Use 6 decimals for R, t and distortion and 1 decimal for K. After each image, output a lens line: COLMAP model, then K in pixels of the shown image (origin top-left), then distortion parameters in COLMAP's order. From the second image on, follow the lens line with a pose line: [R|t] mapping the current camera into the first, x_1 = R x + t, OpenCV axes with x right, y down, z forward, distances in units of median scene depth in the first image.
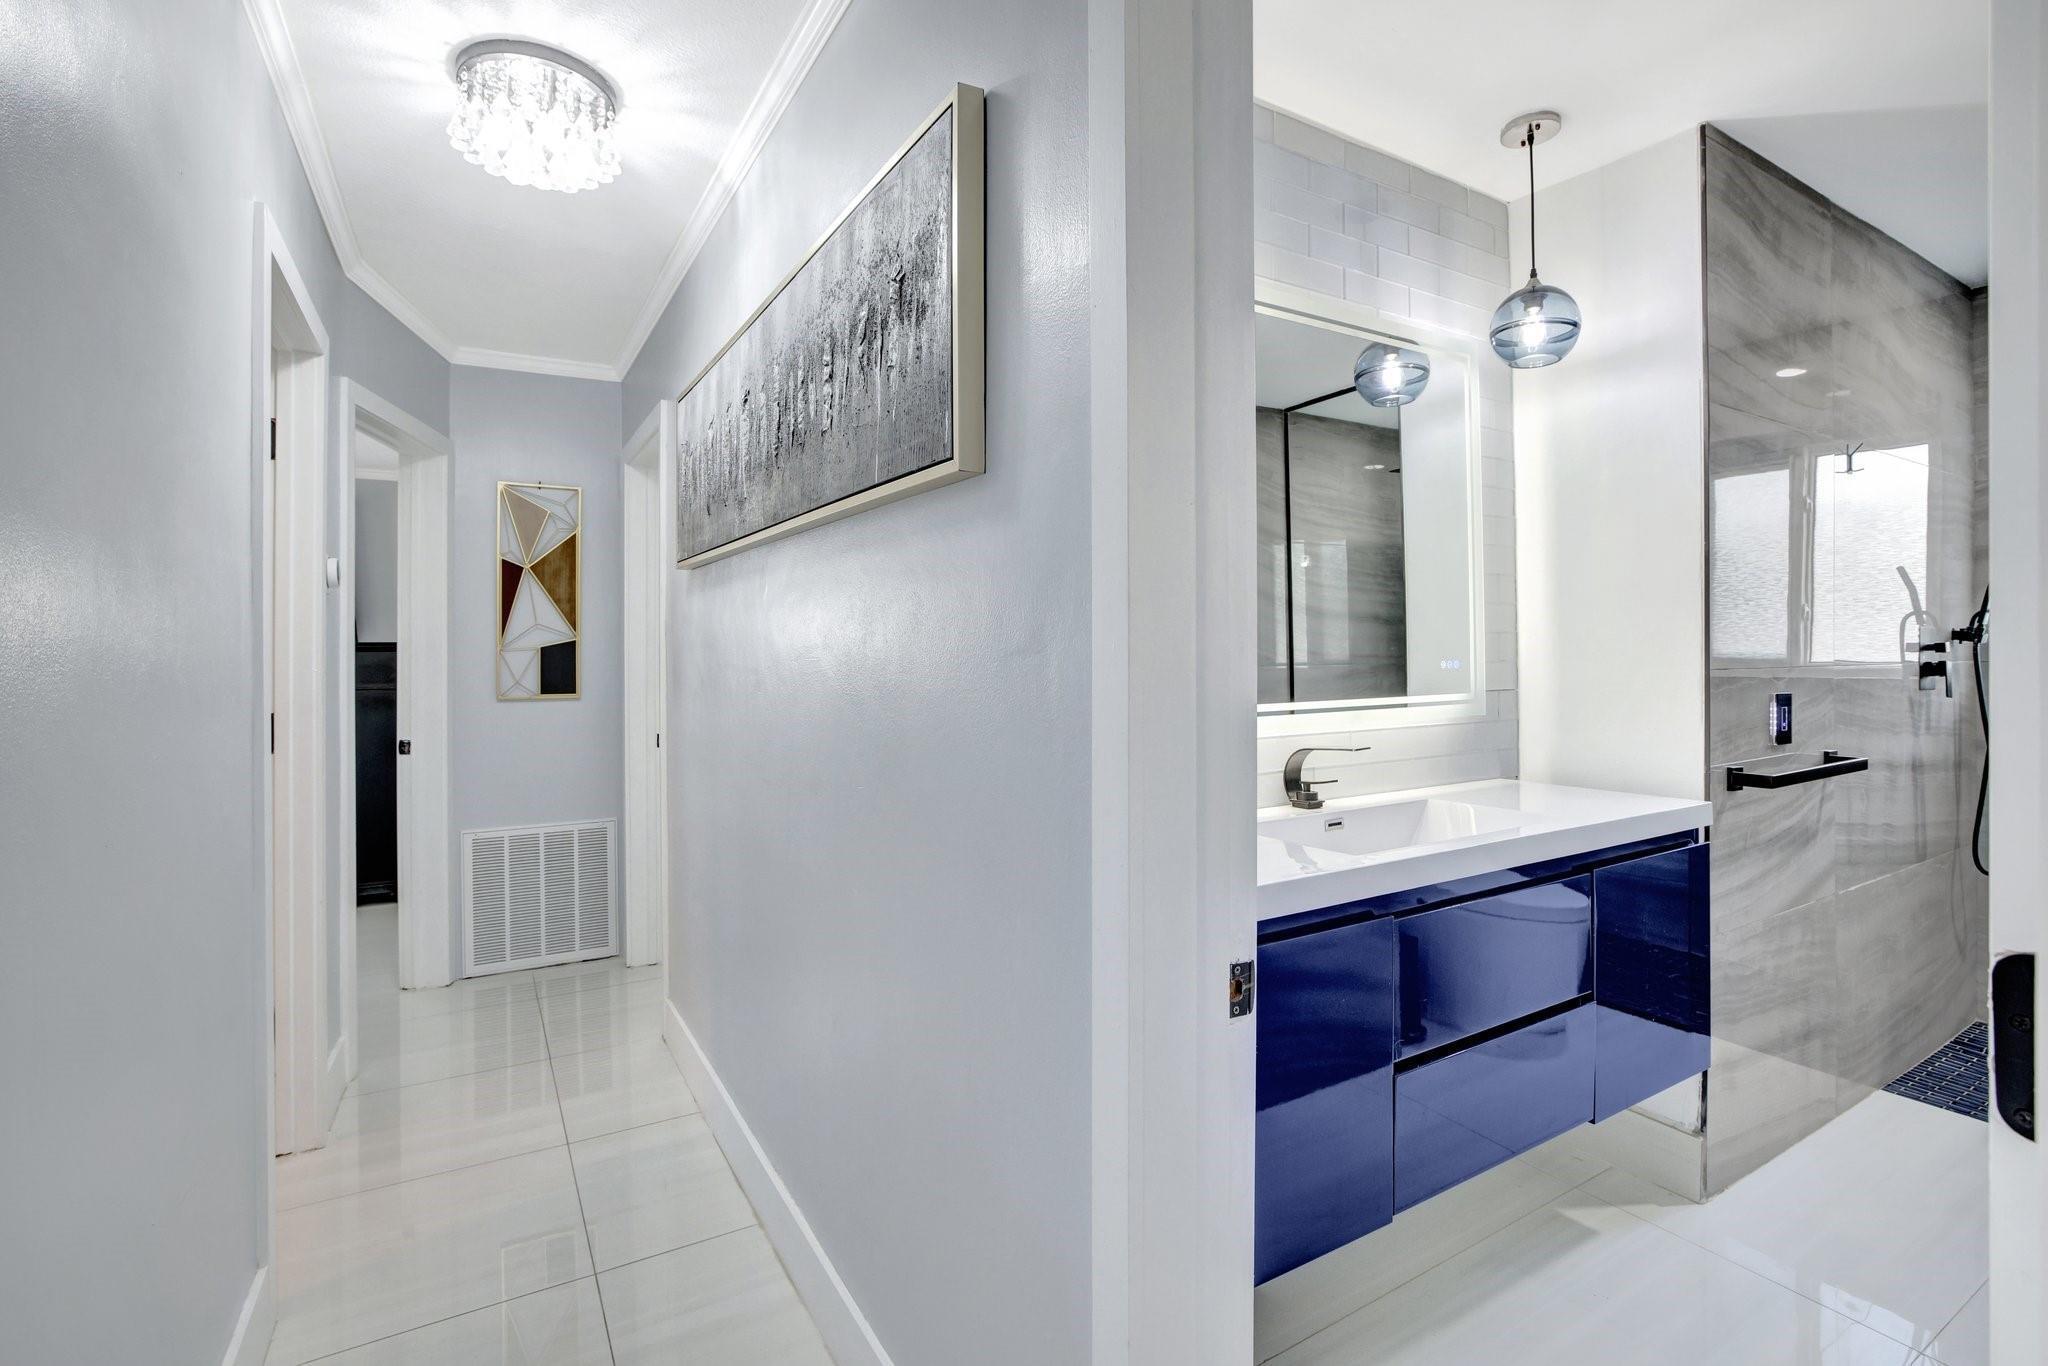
lens RADIAL K [[950.2, 0, 1027.0], [0, 950.2, 647.0], [0, 0, 1]] dist [-0.038737, 0.016858]
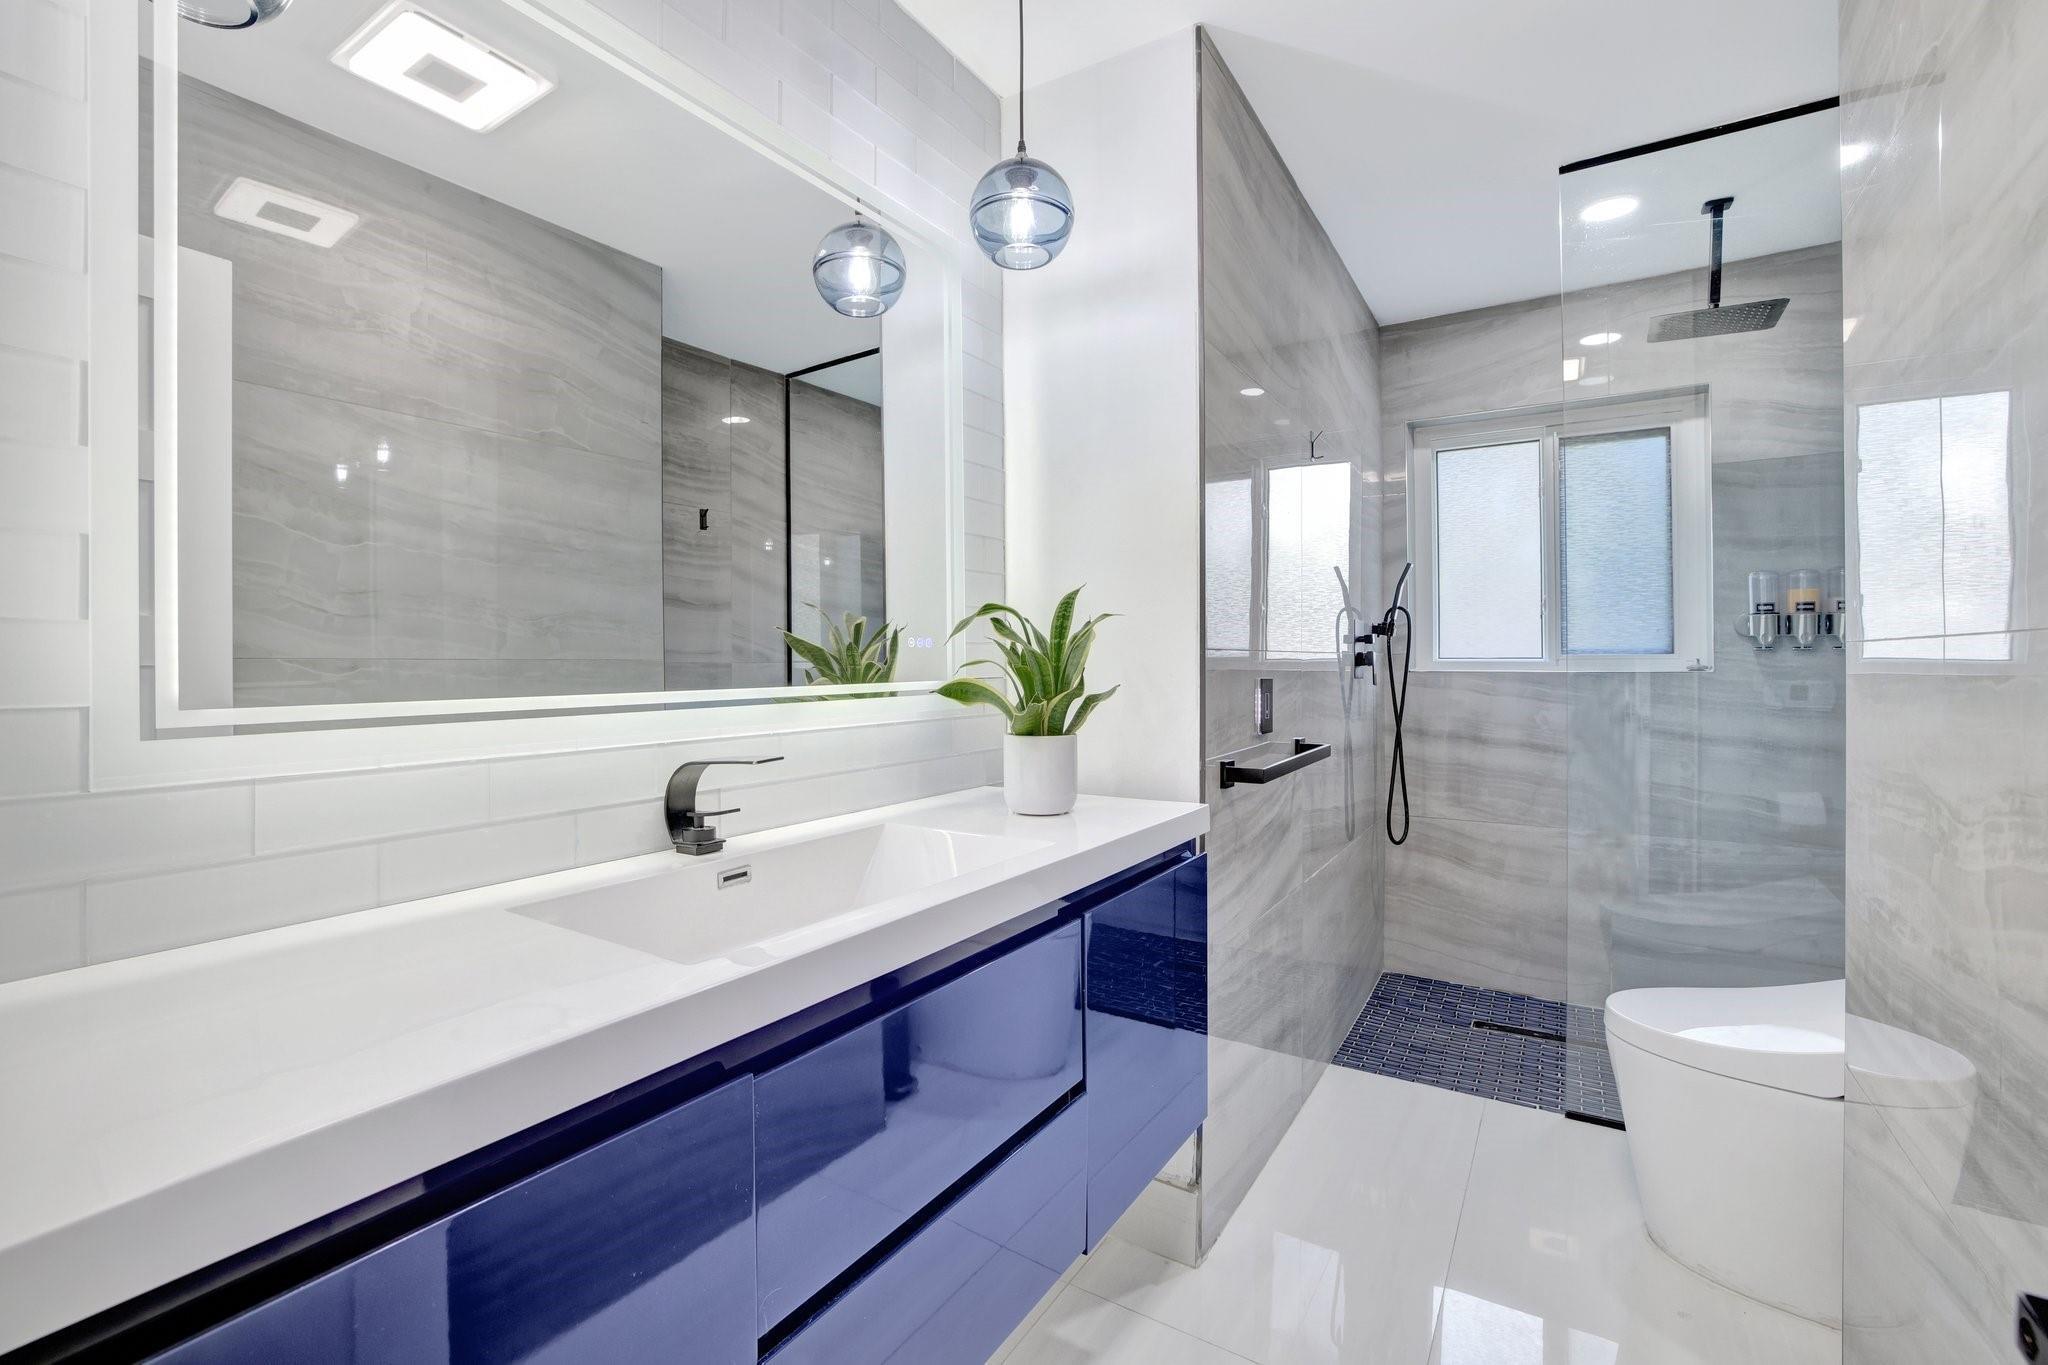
lens RADIAL K [[893.7, 0, 1018.8], [0, 893.7, 662.3], [0, 0, 1]] dist [-0.046457, 0.016957]
pose [[0.896050, 0.001318, 0.443951, 0.193585], [-0.001650, 0.999999, 0.000361, 0.033481], [-0.443950, -0.001056, 0.896051, 0.309700]]
